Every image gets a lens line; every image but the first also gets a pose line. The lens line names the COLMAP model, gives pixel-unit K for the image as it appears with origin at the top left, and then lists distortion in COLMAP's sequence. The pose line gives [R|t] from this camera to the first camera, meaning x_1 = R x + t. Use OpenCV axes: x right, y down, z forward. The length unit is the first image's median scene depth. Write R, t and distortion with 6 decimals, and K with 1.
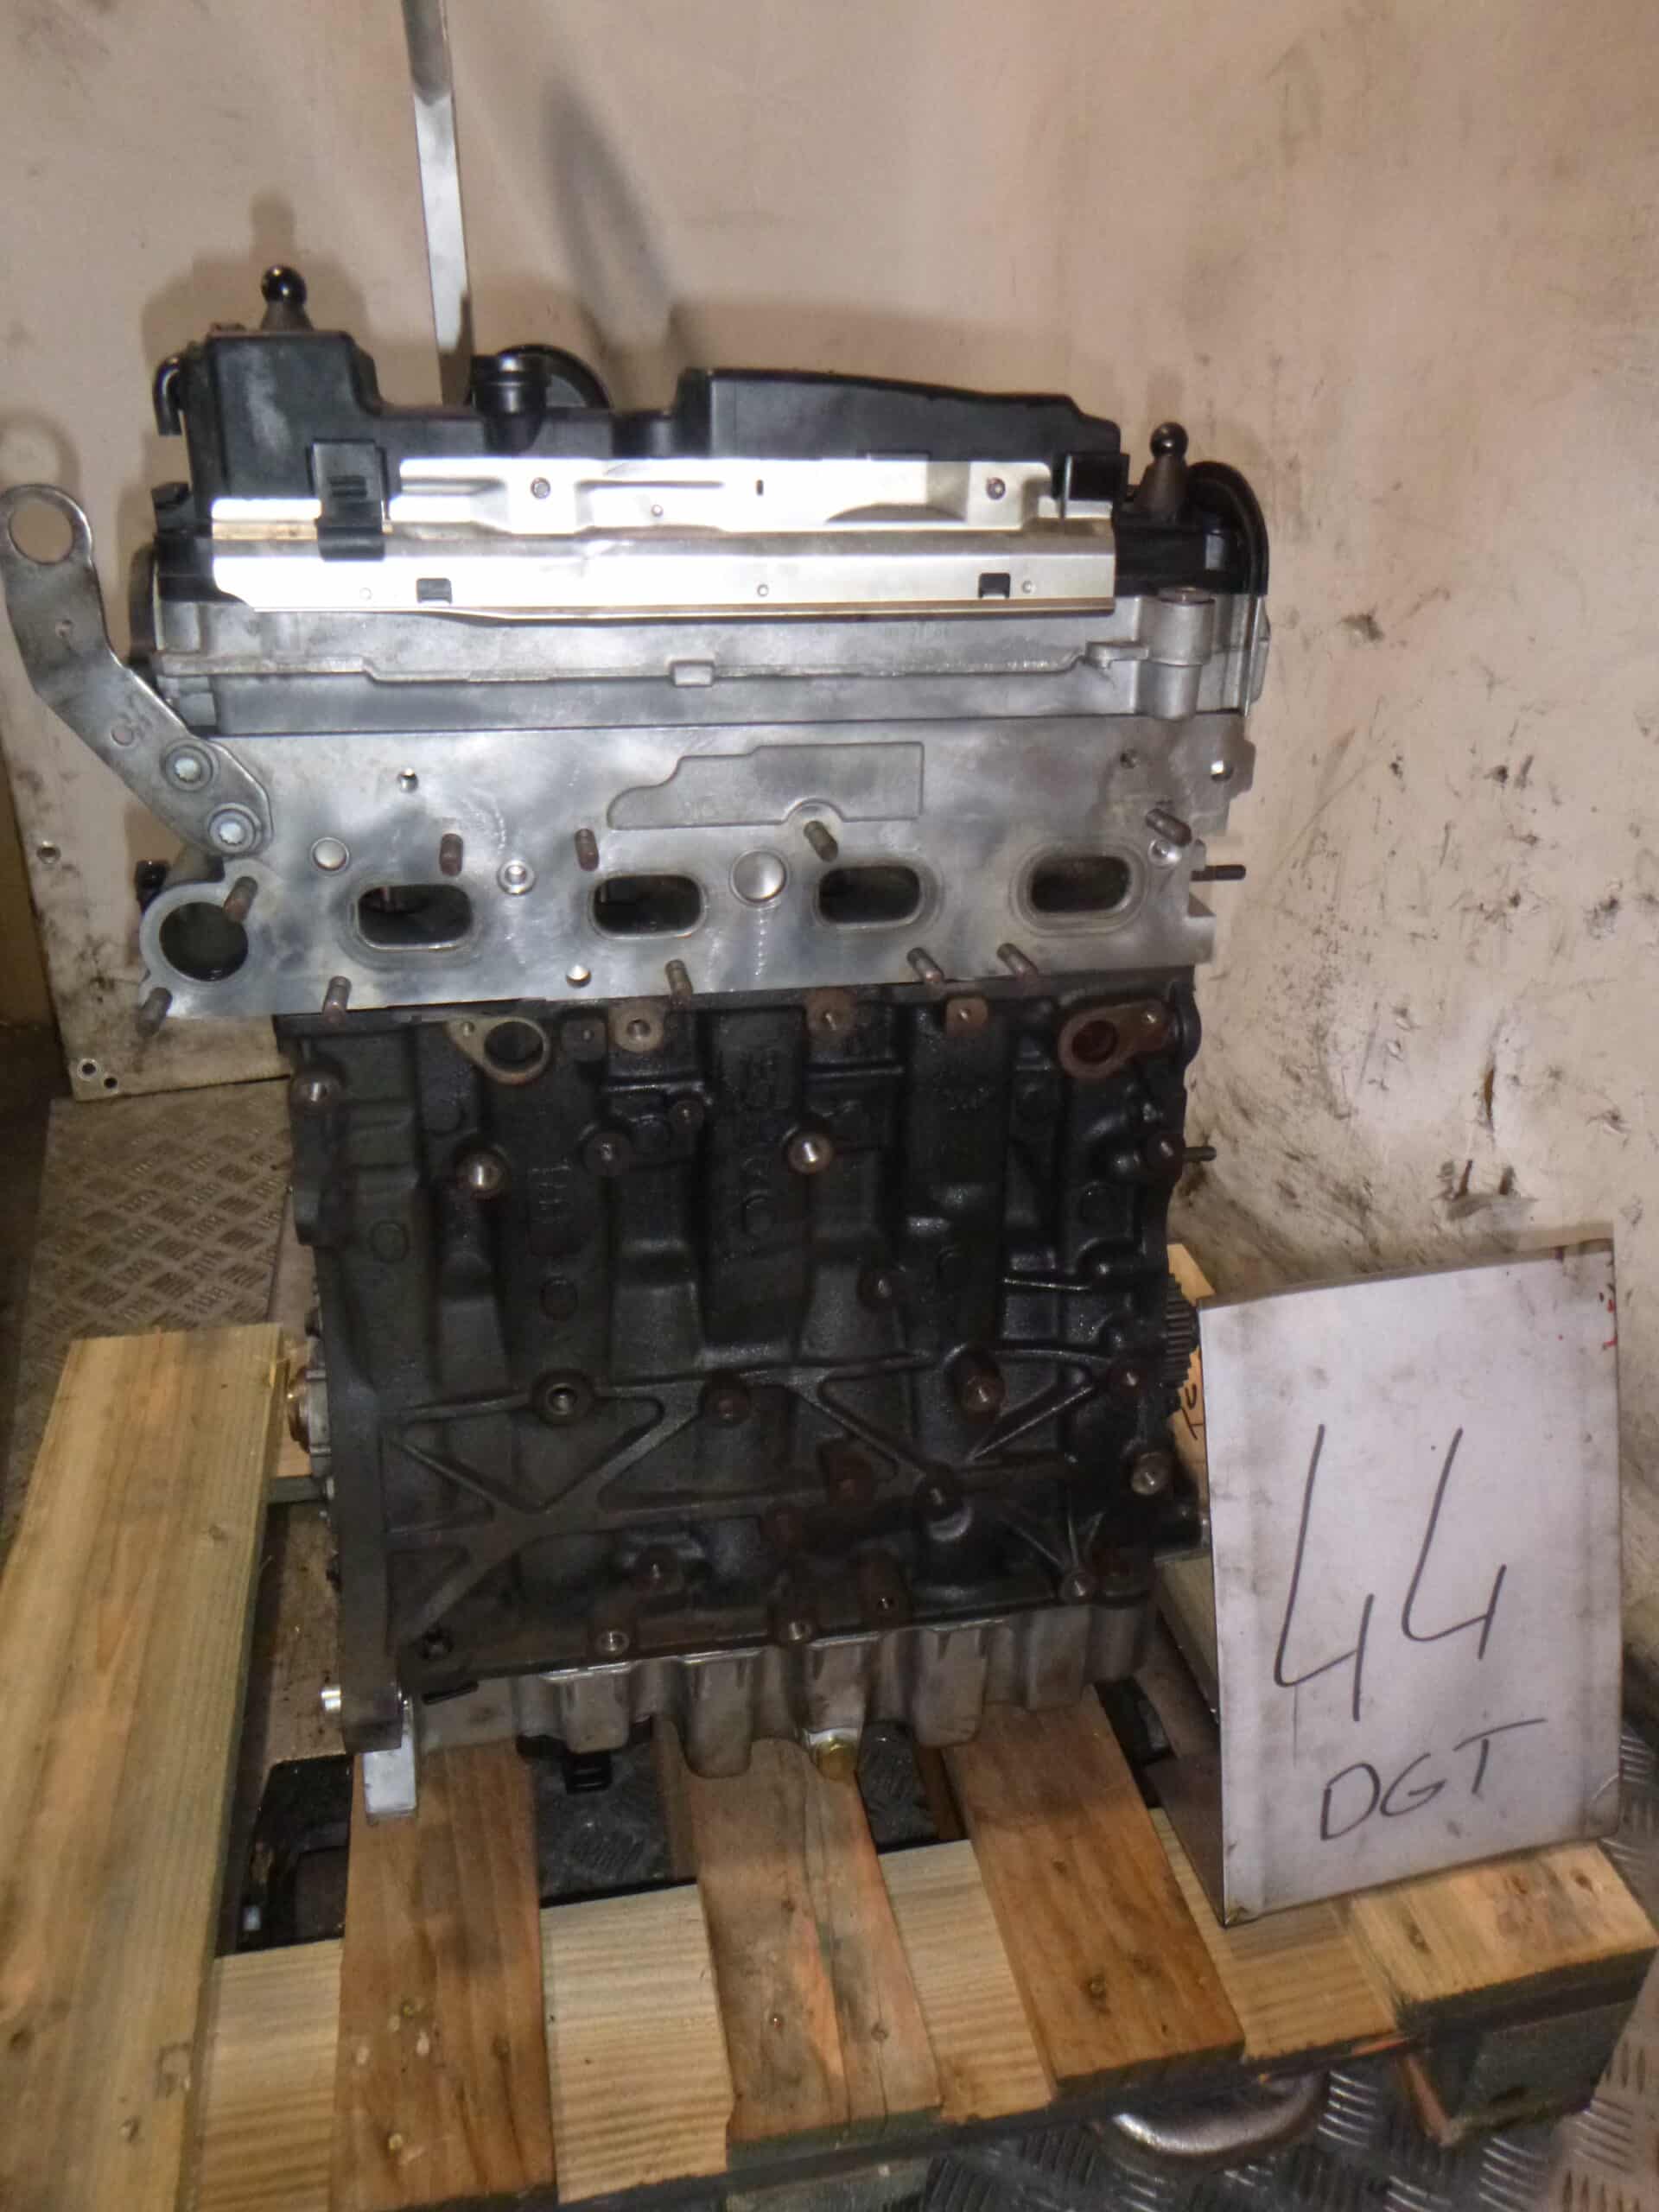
lens RADIAL K [[1624.8, 0, 849.1], [0, 1624.8, 1134.2], [0, 0, 1]] dist [-0.045927, 0.000064]
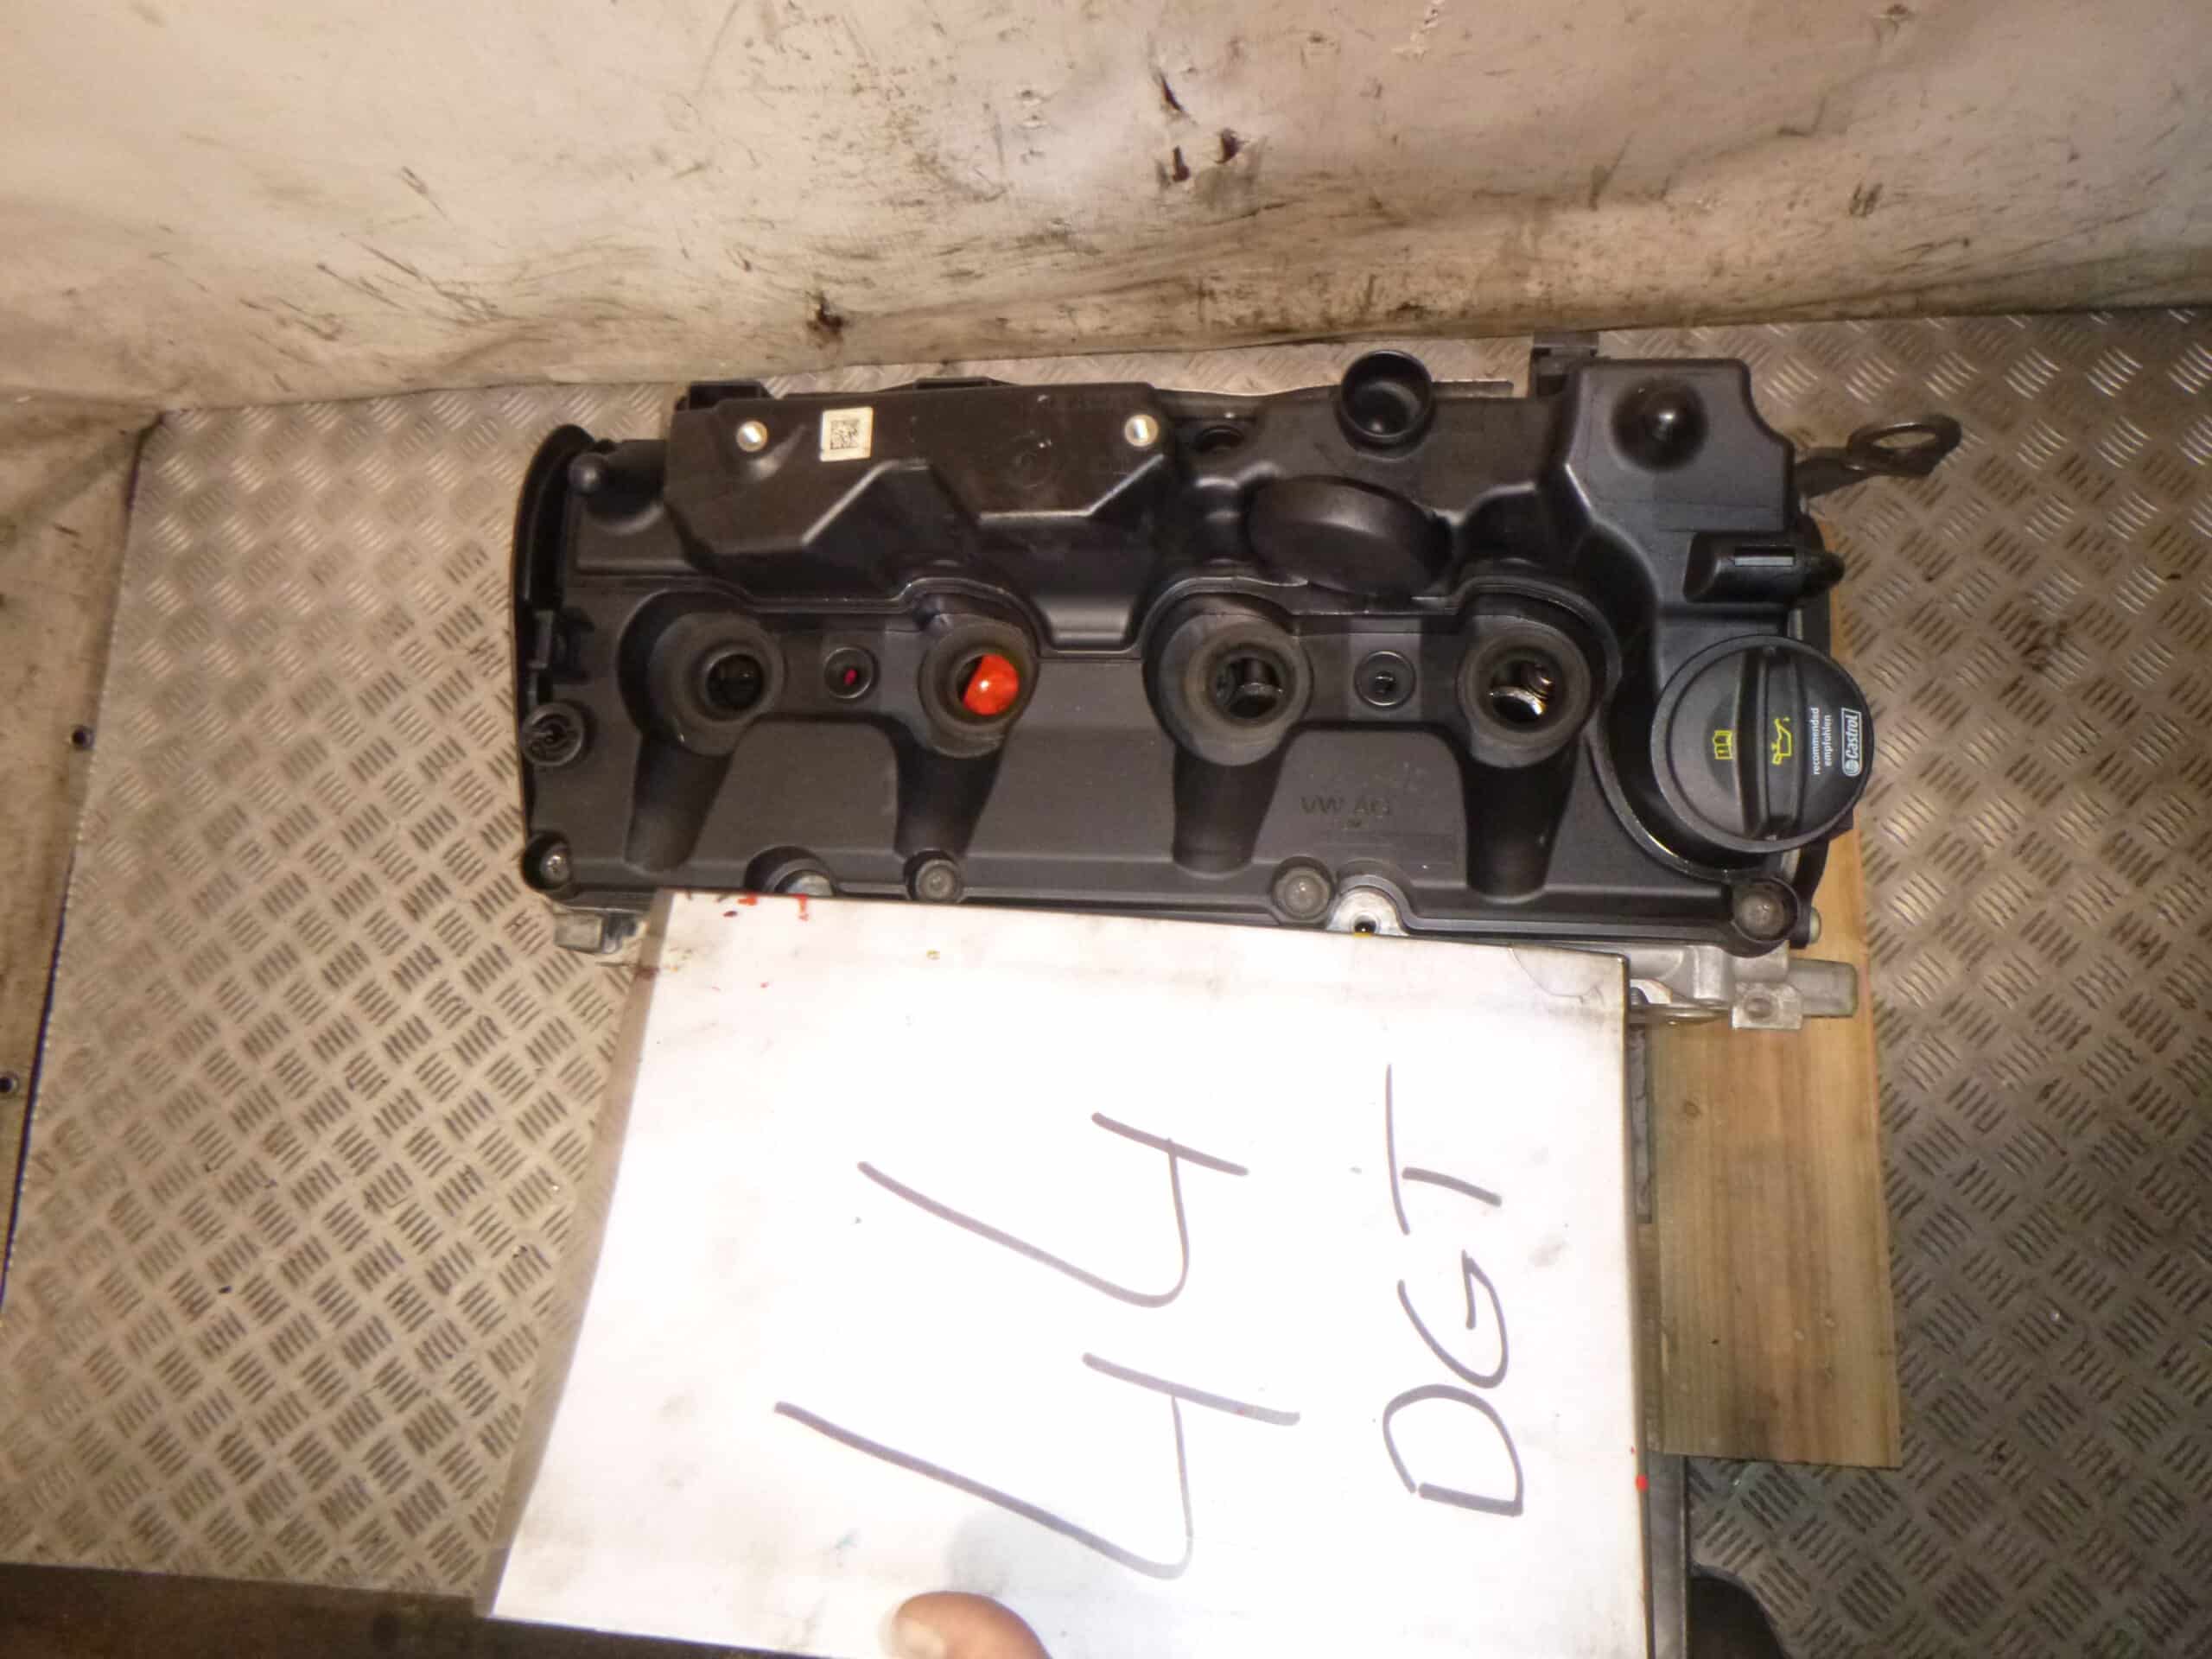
lens RADIAL K [[1608.1, 0, 1152.8], [0, 1608.1, 839.5], [0, 0, 1]] dist [-0.057587, 0.005621]
pose [[0.353807, -0.925285, 0.136631, -0.144848], [0.566093, 0.328127, 0.756222, -0.595485], [-0.744553, -0.190211, 0.639891, 0.314472]]
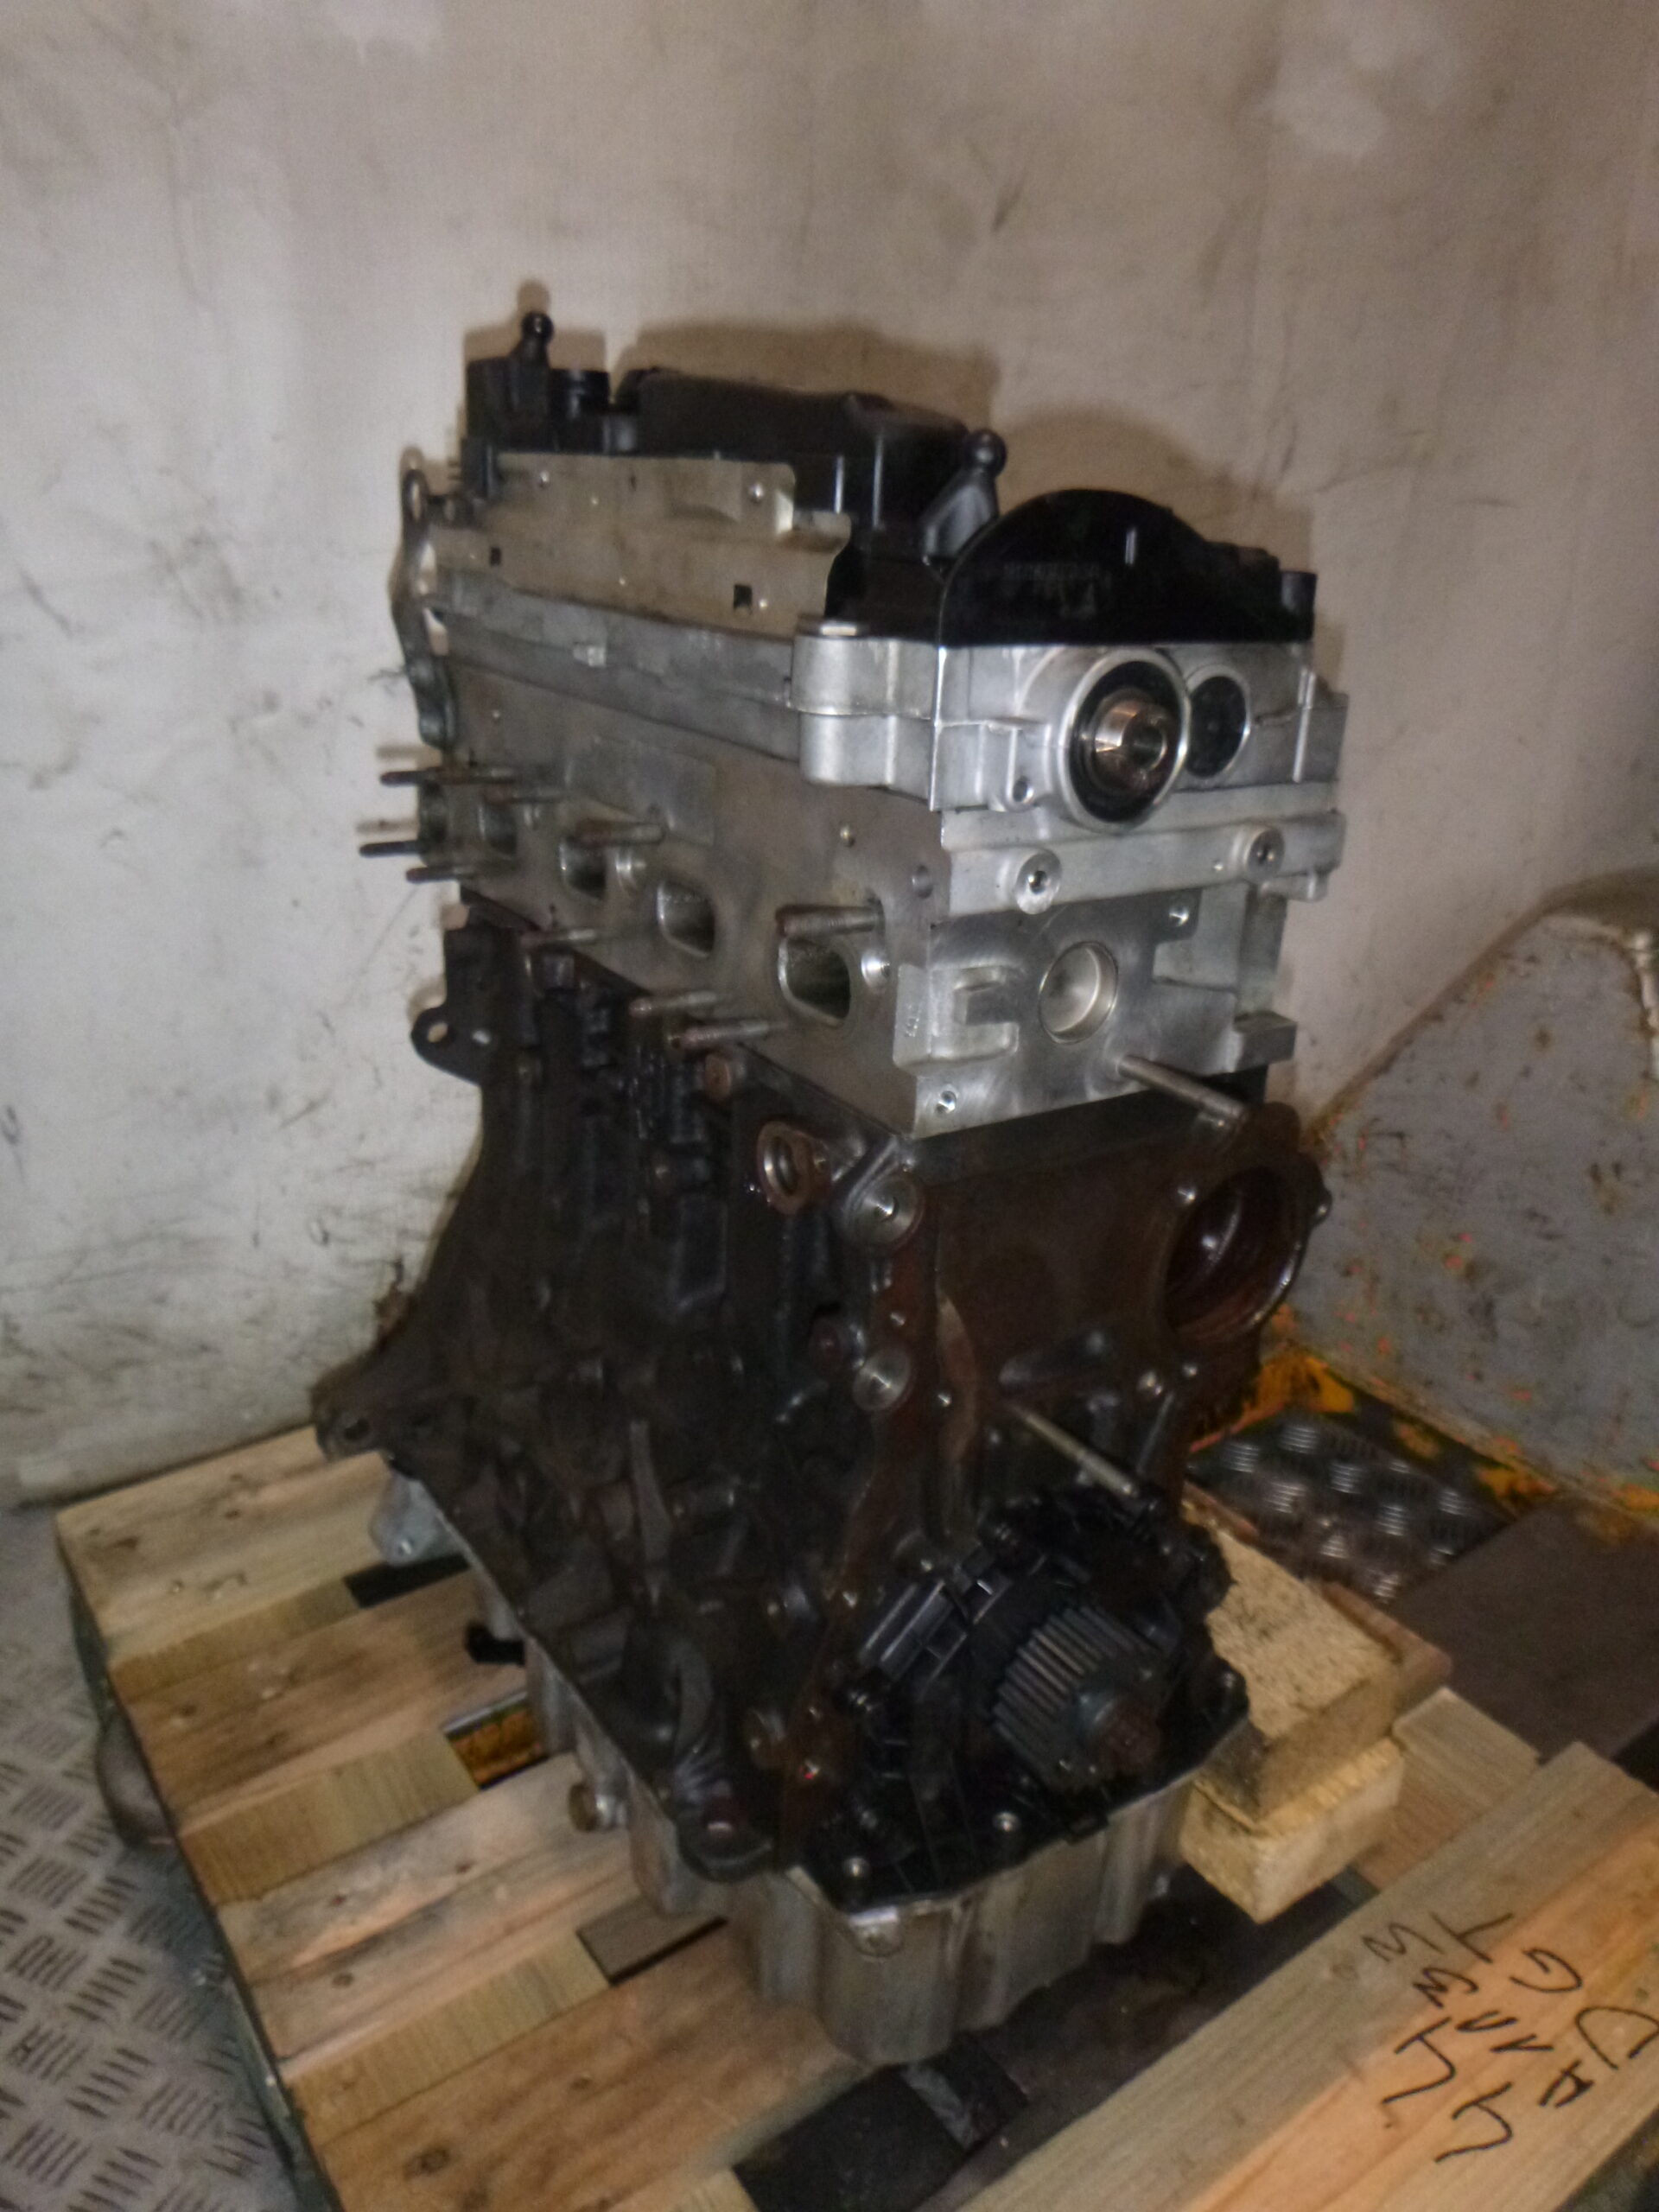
lens RADIAL K [[1634.2, 0, 829.5], [0, 1634.2, 1106.0], [0, 0, 1]] dist [-0.050739, 0.008567]
pose [[-0.055120, -0.425539, 0.903260, -0.748177], [0.473668, 0.785220, 0.398834, -0.407027], [-0.878977, 0.449829, 0.158283, 0.782452]]
